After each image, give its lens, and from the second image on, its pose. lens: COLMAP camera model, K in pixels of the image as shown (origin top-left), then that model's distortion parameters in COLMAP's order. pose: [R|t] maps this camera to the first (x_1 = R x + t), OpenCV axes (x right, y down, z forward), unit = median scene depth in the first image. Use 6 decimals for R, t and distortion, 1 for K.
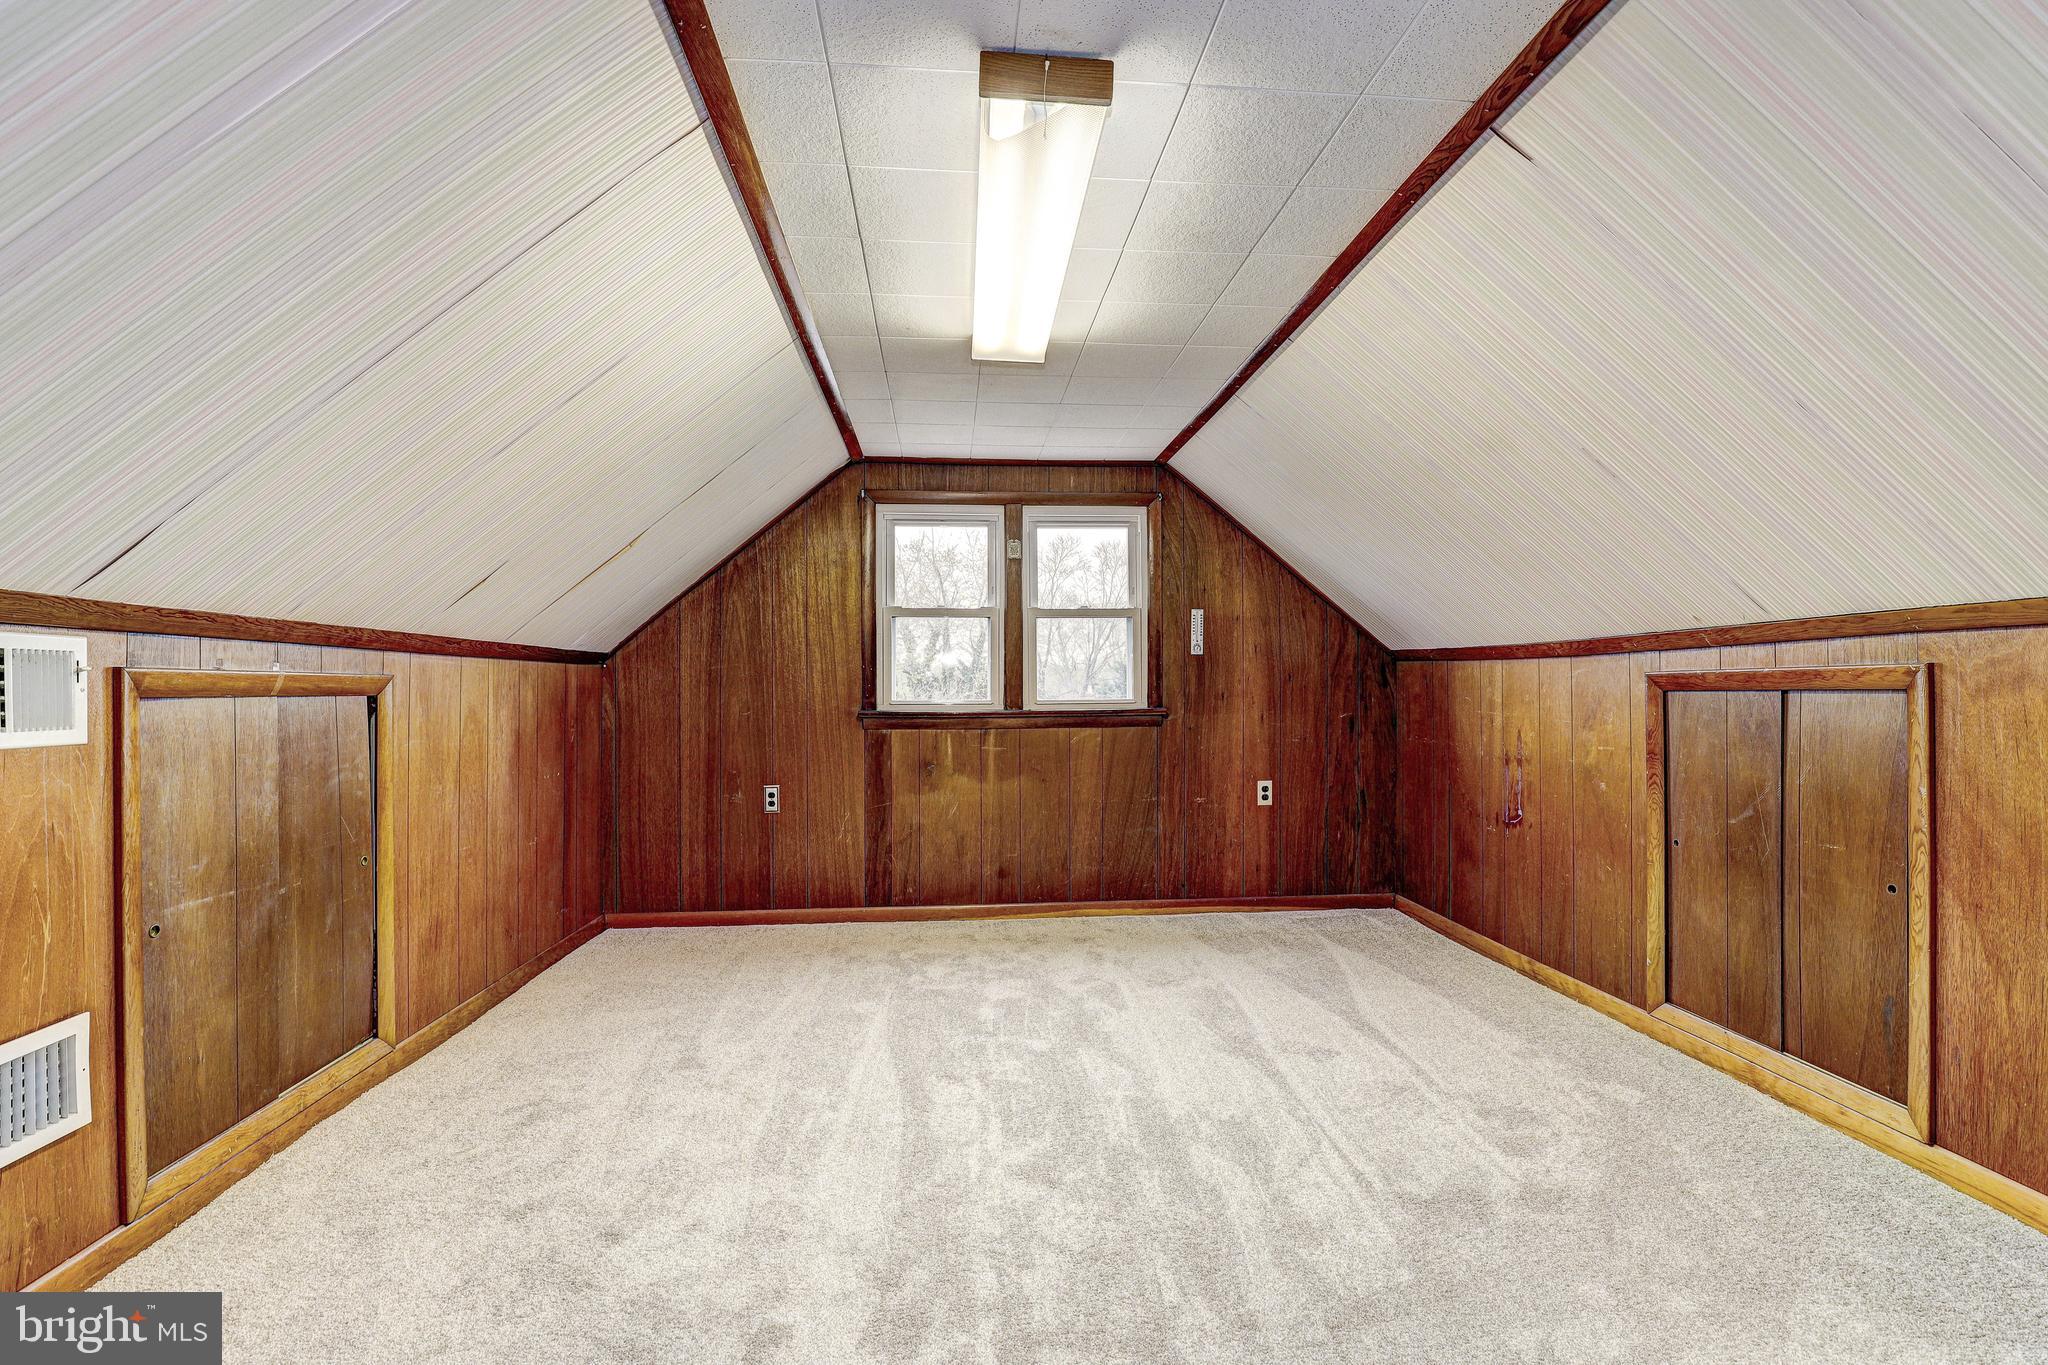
lens RADIAL K [[939.4, 0, 1032.8], [0, 939.4, 680.7], [0, 0, 1]] dist [-0.033535, 0.003607]
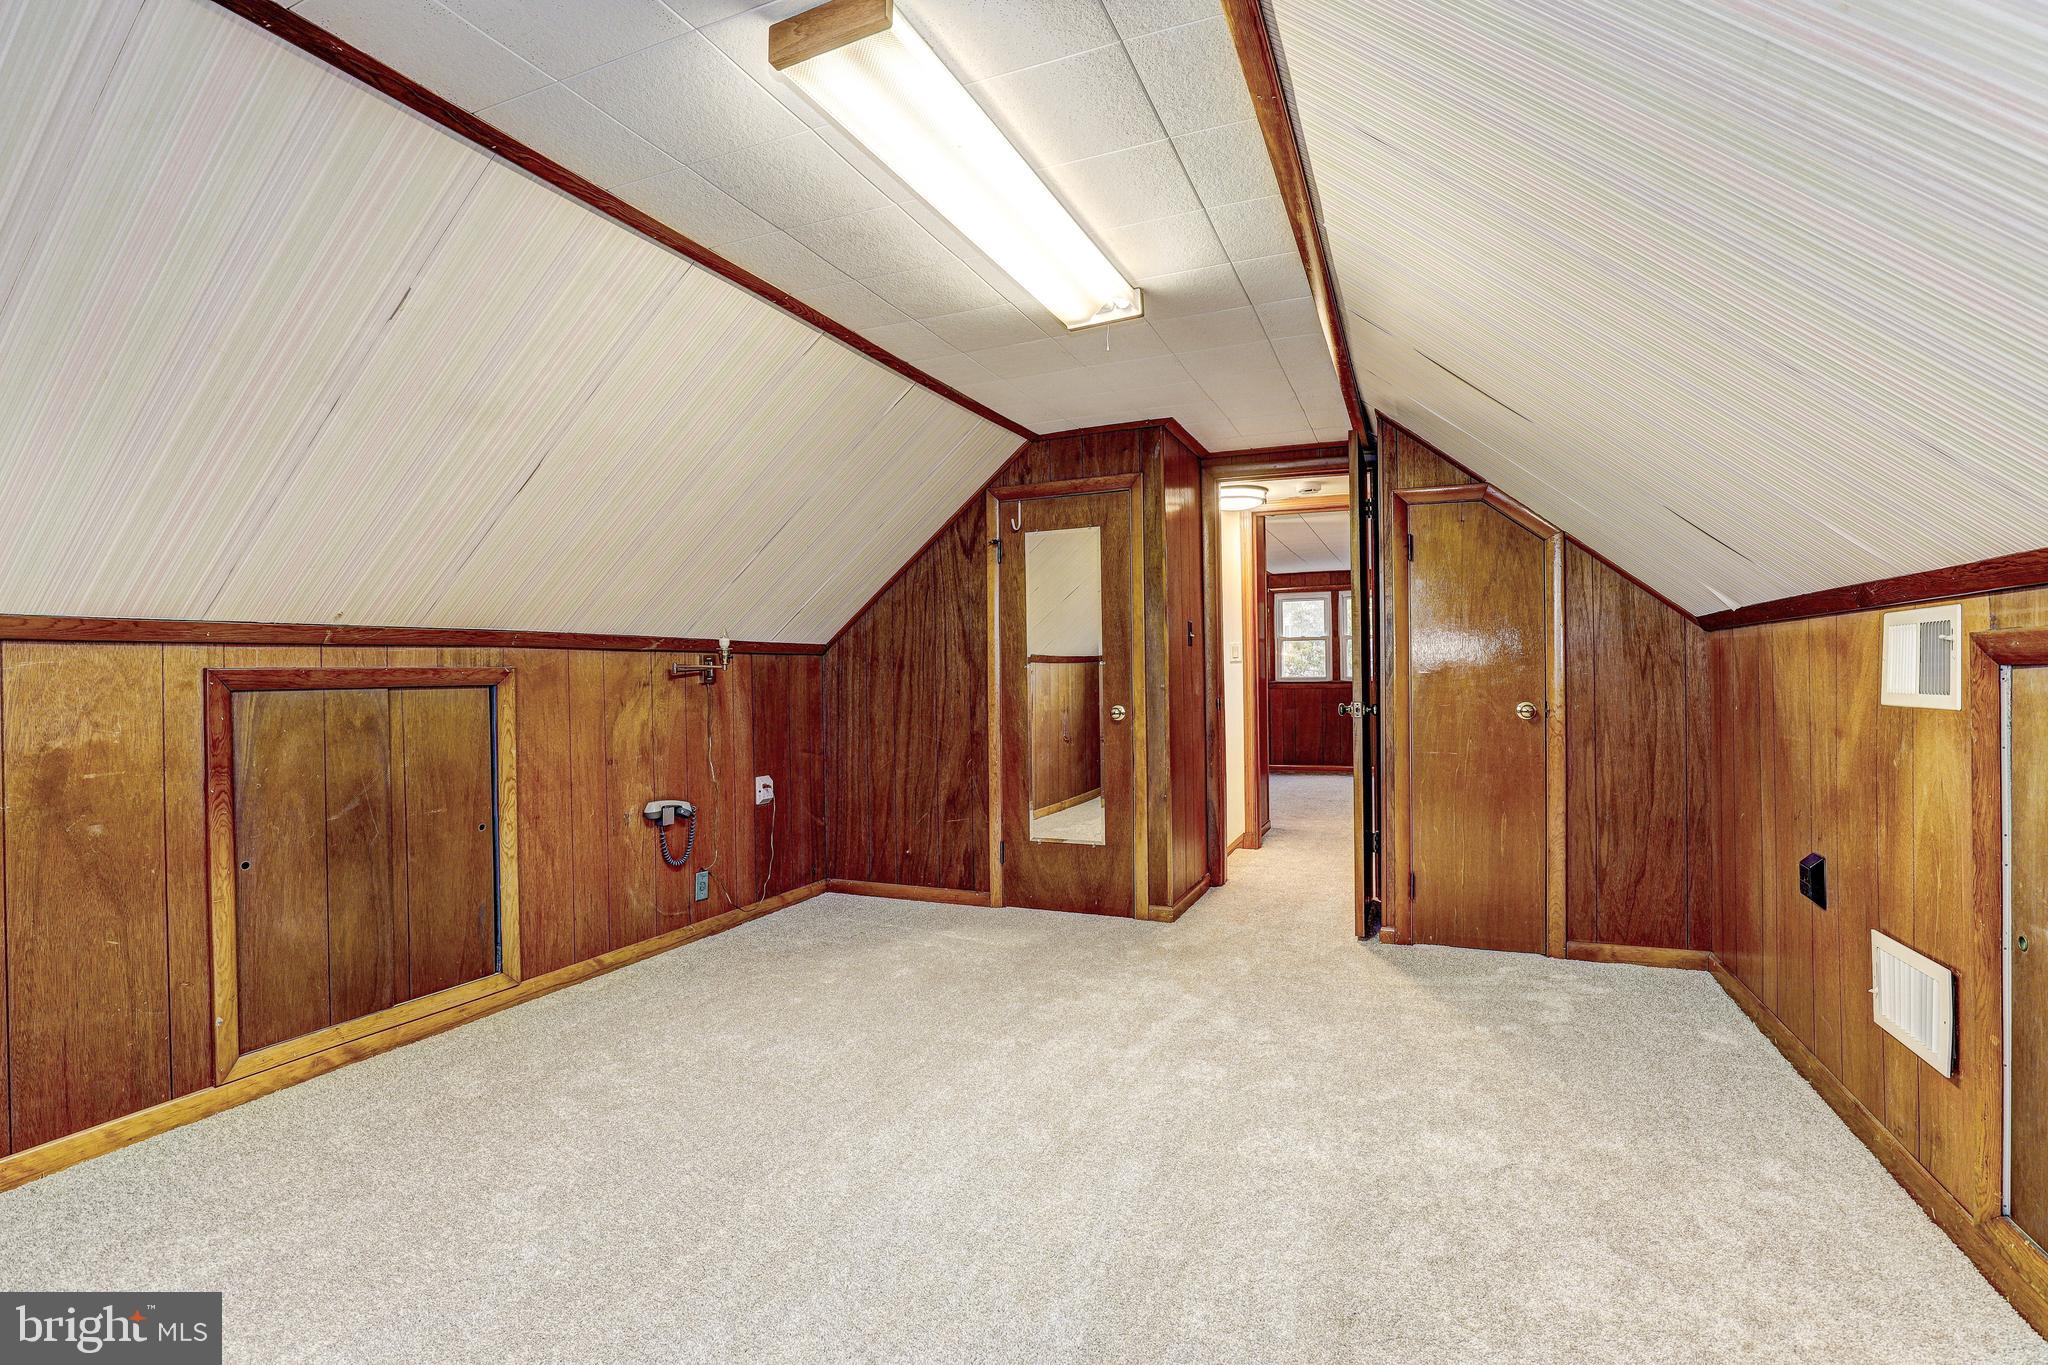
lens RADIAL K [[939.4, 0, 1032.8], [0, 939.4, 680.7], [0, 0, 1]] dist [-0.033535, 0.003607]
pose [[-0.880746, 0.014271, 0.473374, -0.412556], [0.013745, 0.999895, -0.004571, 0.017757], [-0.473389, 0.002481, -0.880850, 1.582555]]
